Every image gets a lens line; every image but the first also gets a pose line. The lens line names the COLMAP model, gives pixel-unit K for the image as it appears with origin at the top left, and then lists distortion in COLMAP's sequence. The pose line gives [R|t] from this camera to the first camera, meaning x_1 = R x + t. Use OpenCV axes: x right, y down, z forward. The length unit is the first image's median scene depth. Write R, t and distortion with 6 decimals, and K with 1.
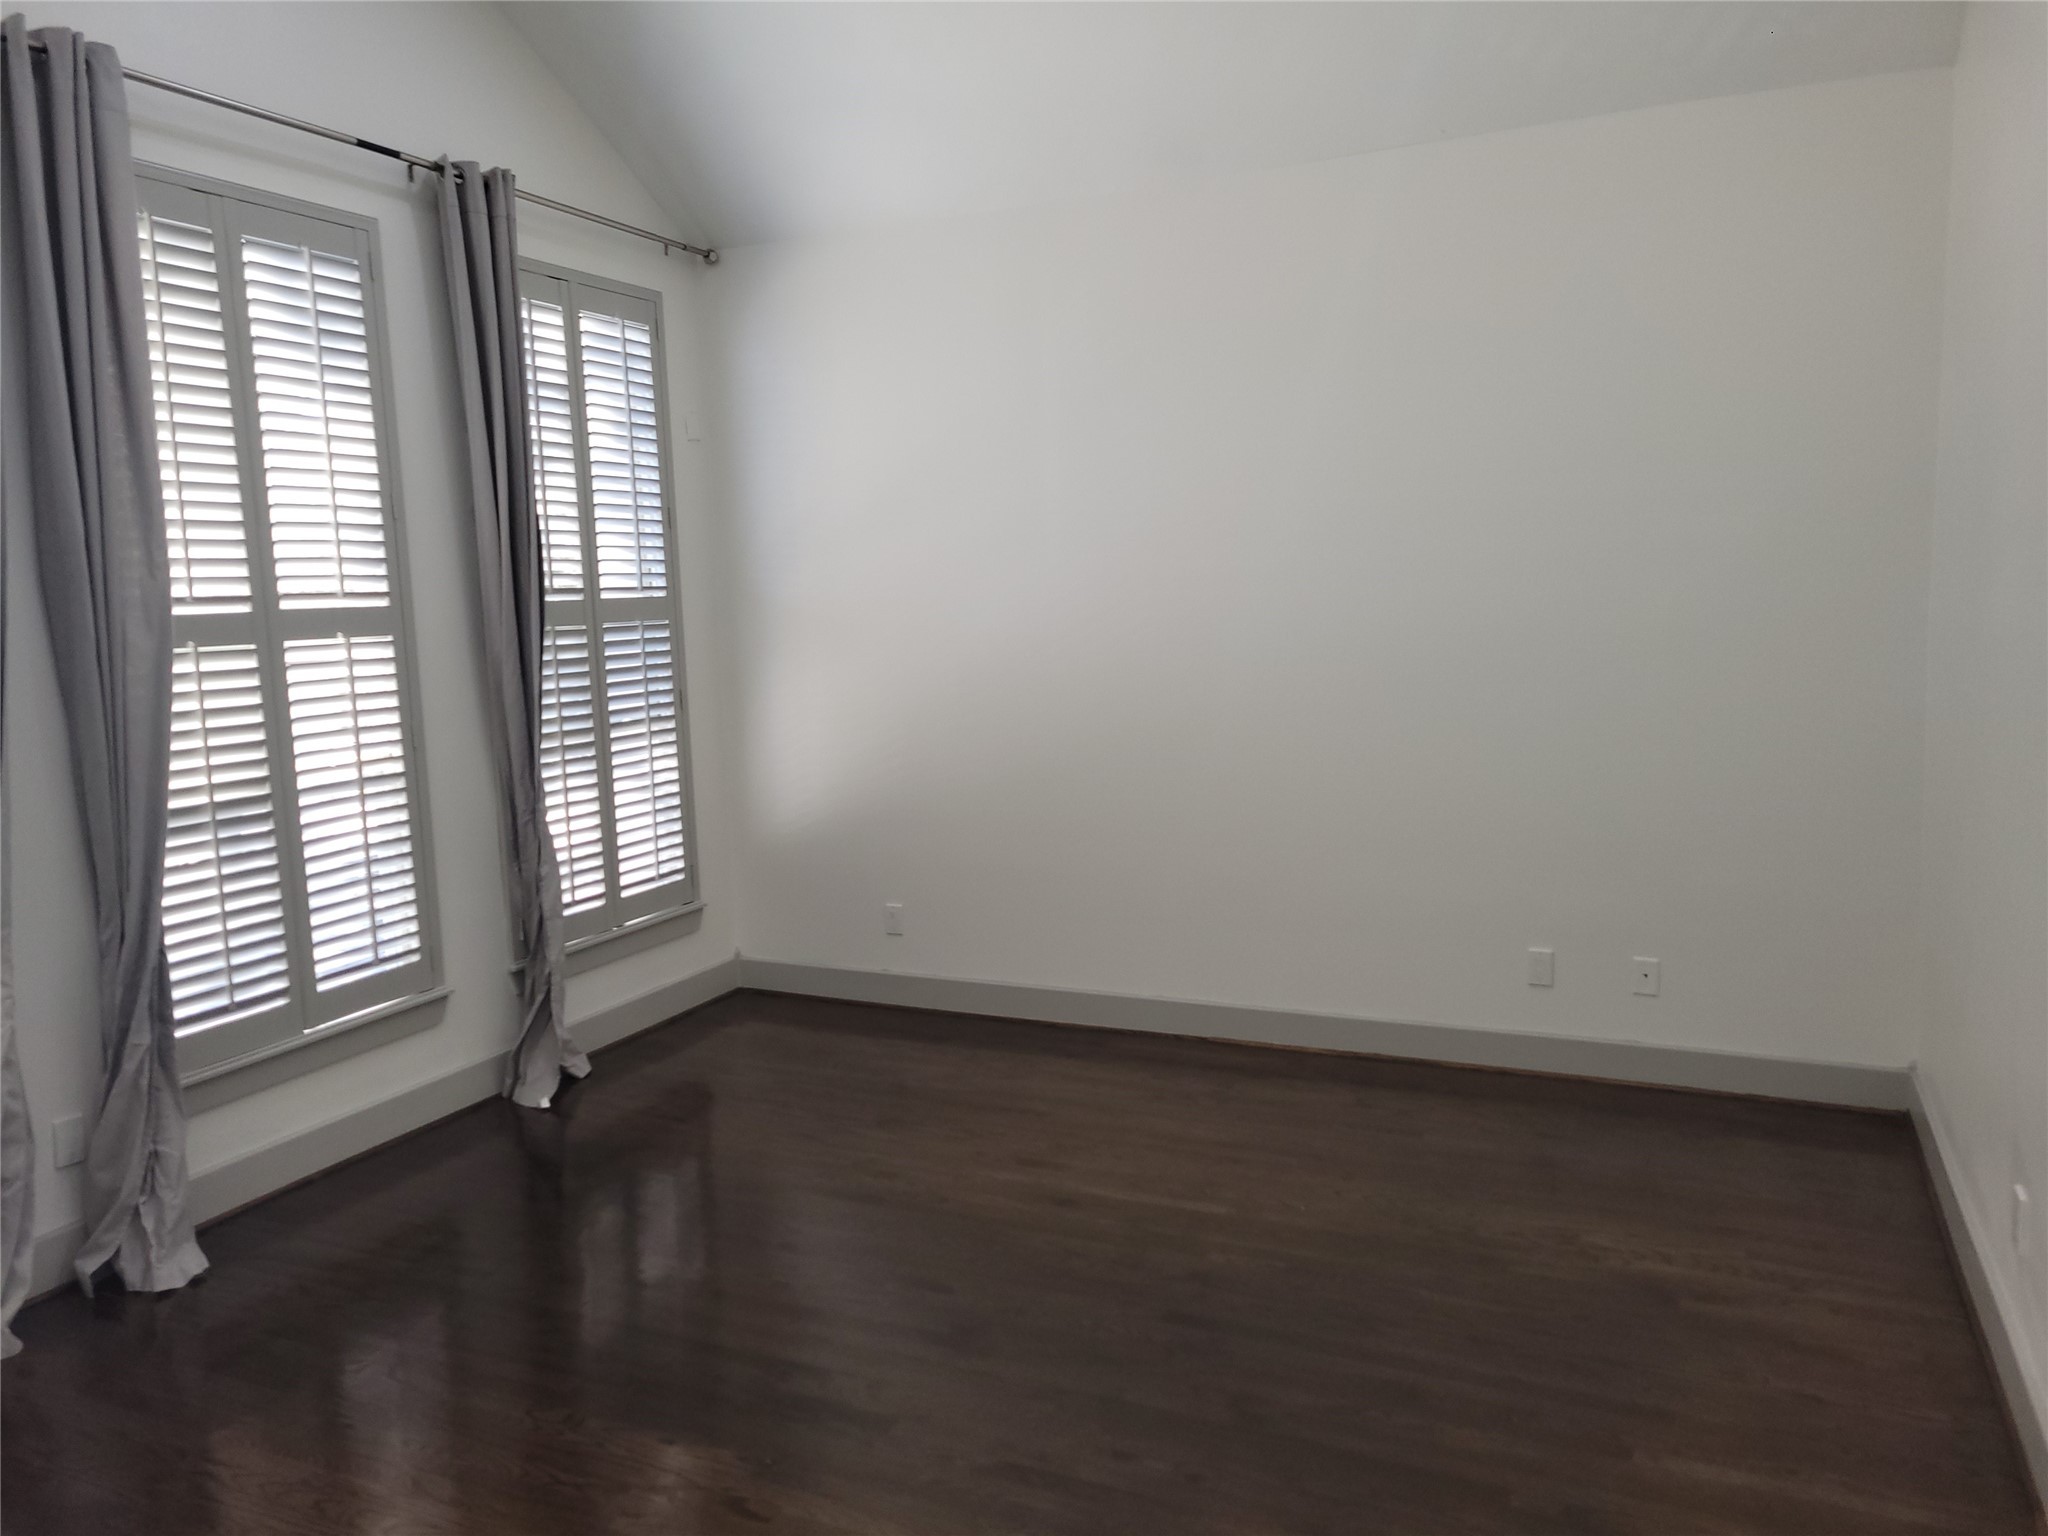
lens RADIAL K [[1522.6, 0, 1029.1], [0, 1522.6, 767.3], [0, 0, 1]] dist [0.052965, -0.001666]
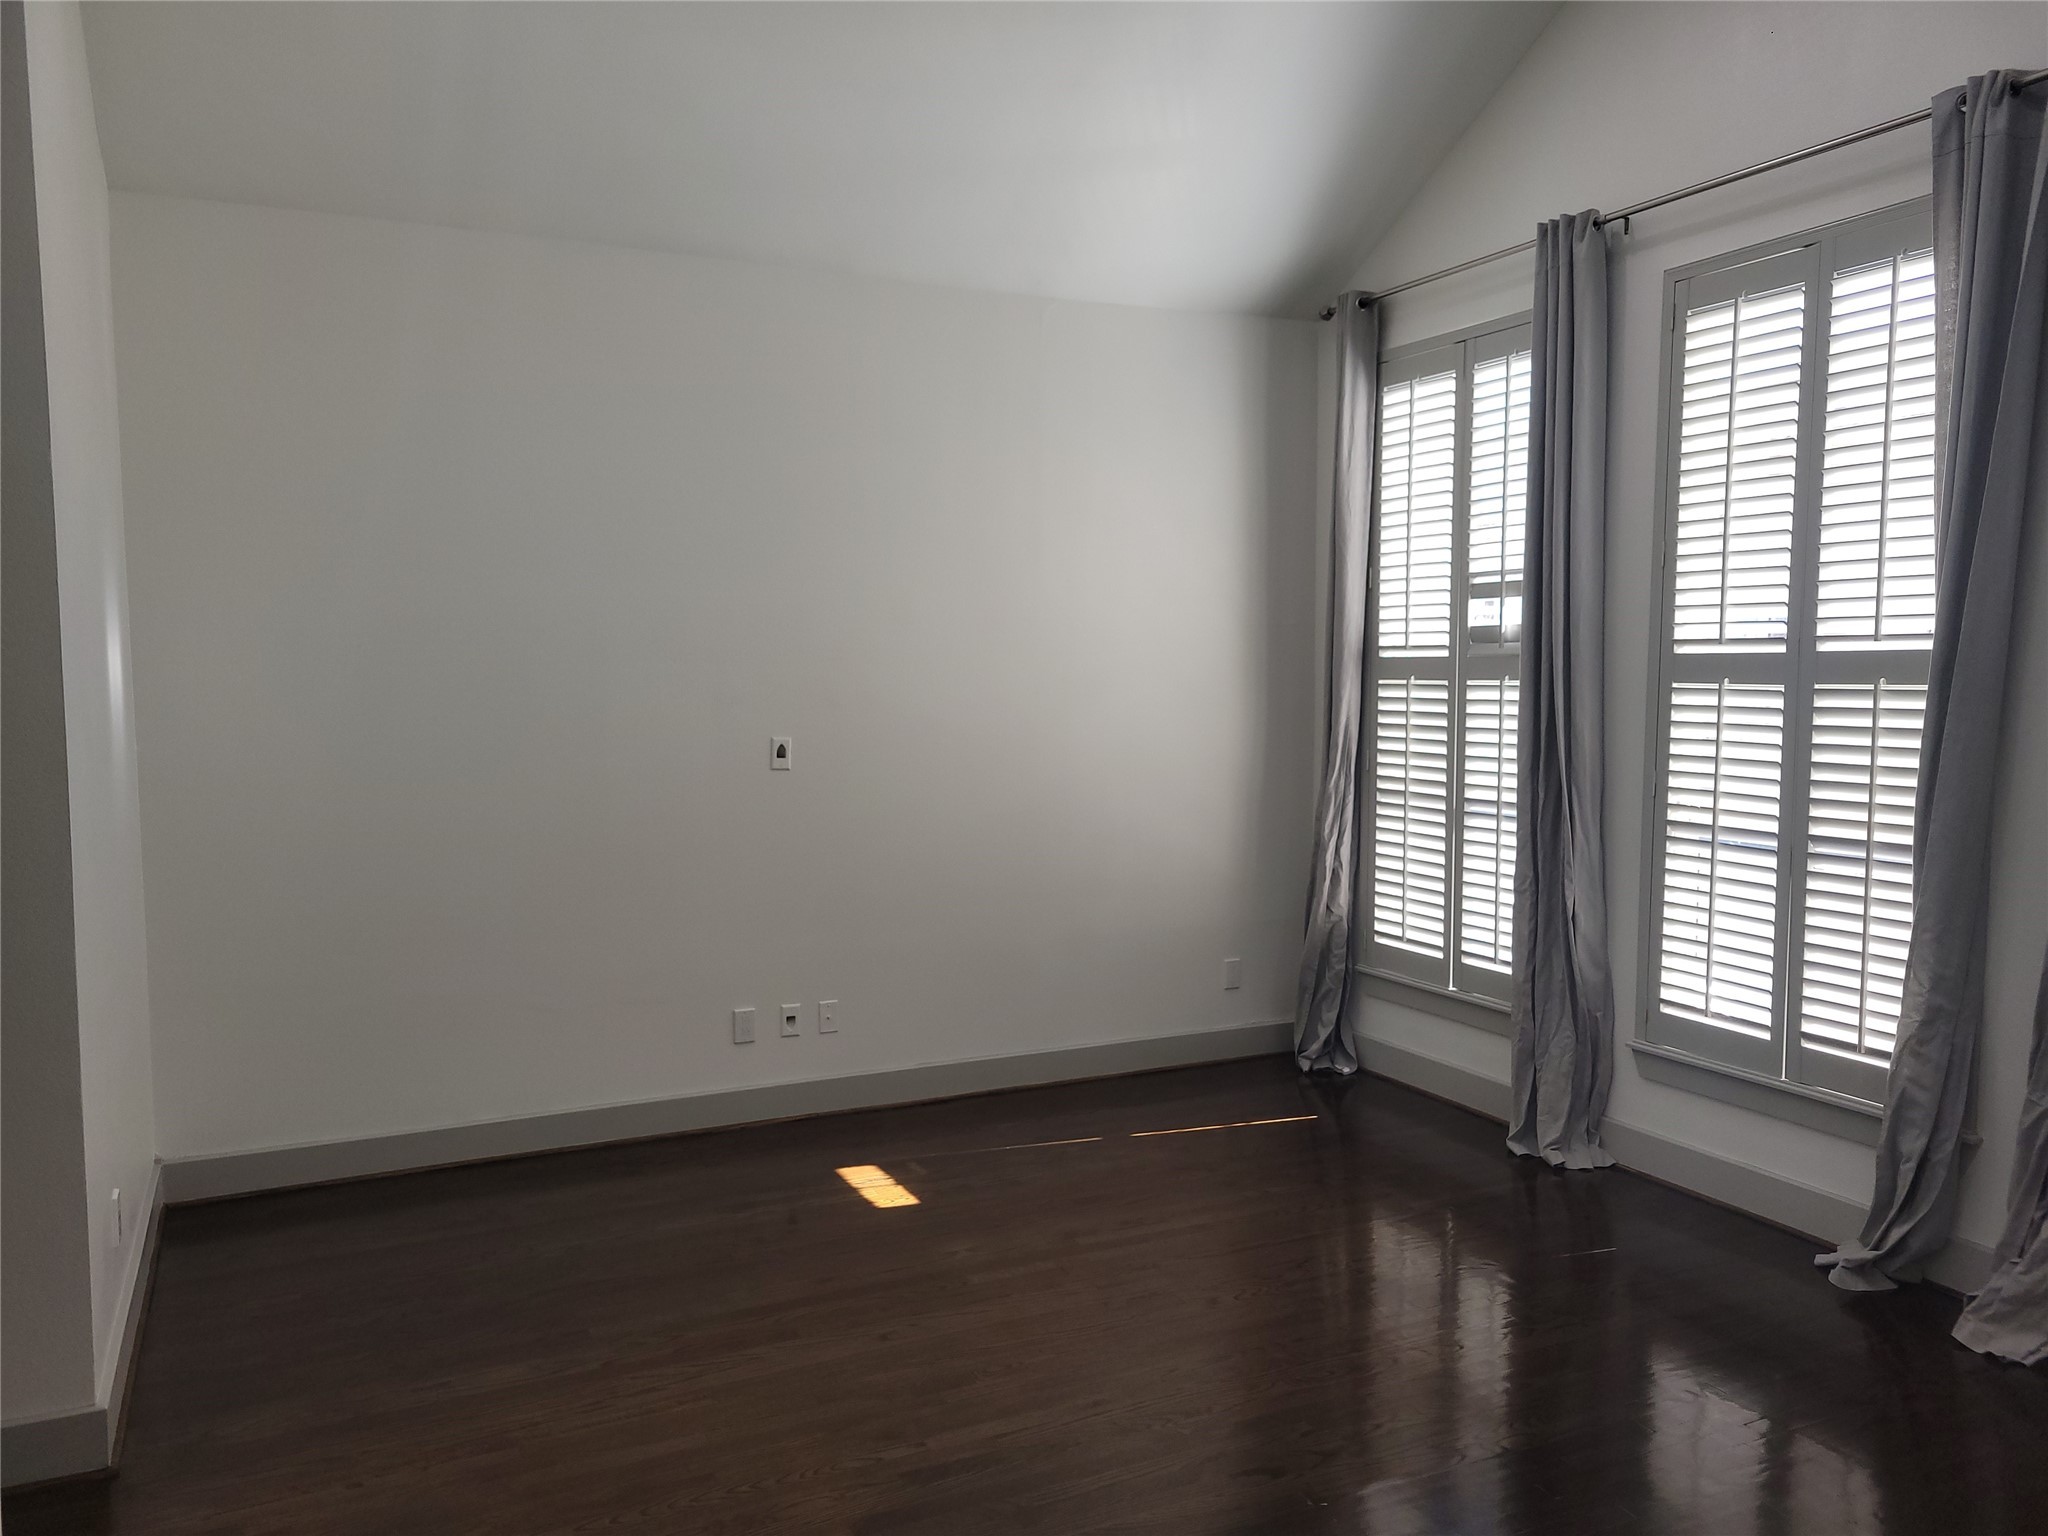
lens RADIAL K [[1522.6, 0, 1036.3], [0, 1522.6, 759.5], [0, 0, 1]] dist [0.052965, -0.001666]
pose [[-0.637431, 0.086199, -0.765671, 0.611604], [-0.065732, 0.984016, 0.165503, -0.175240], [0.767699, 0.155826, -0.621576, 1.317848]]
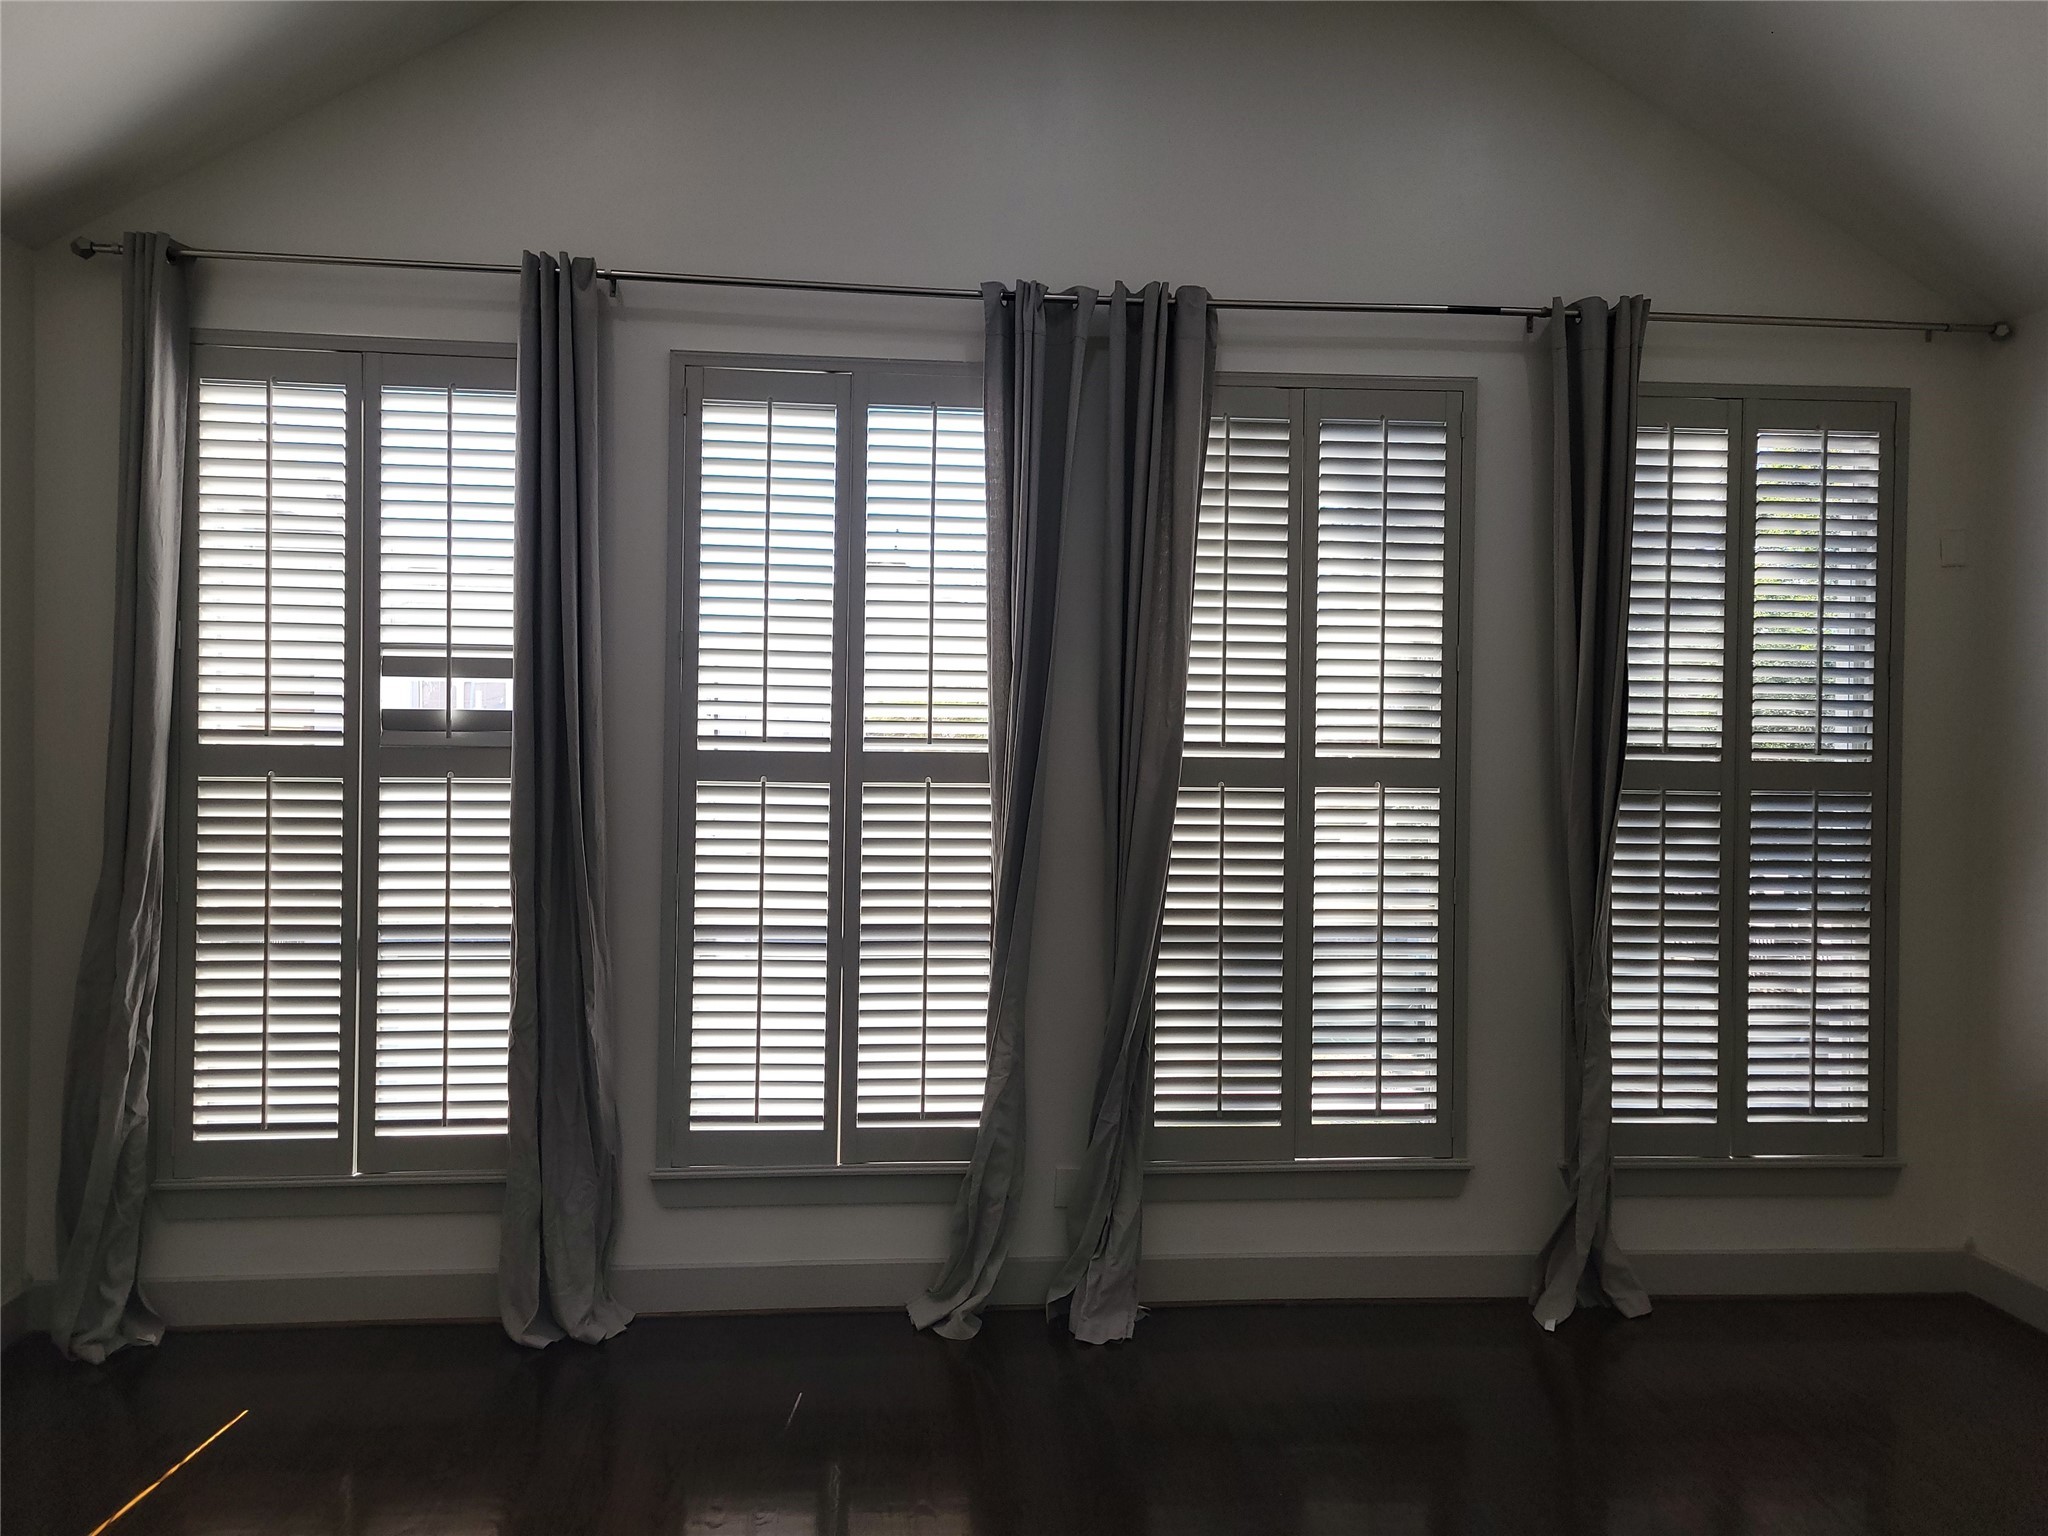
lens RADIAL K [[1293.1, 0, 1018.6], [0, 1293.1, 771.2], [0, 0, 1]] dist [0.027603, -0.007989]
pose [[0.475319, 0.047780, -0.878515, 0.178253], [-0.133702, 0.990850, -0.018450, -0.042112], [0.869595, 0.126229, 0.477358, 0.341436]]
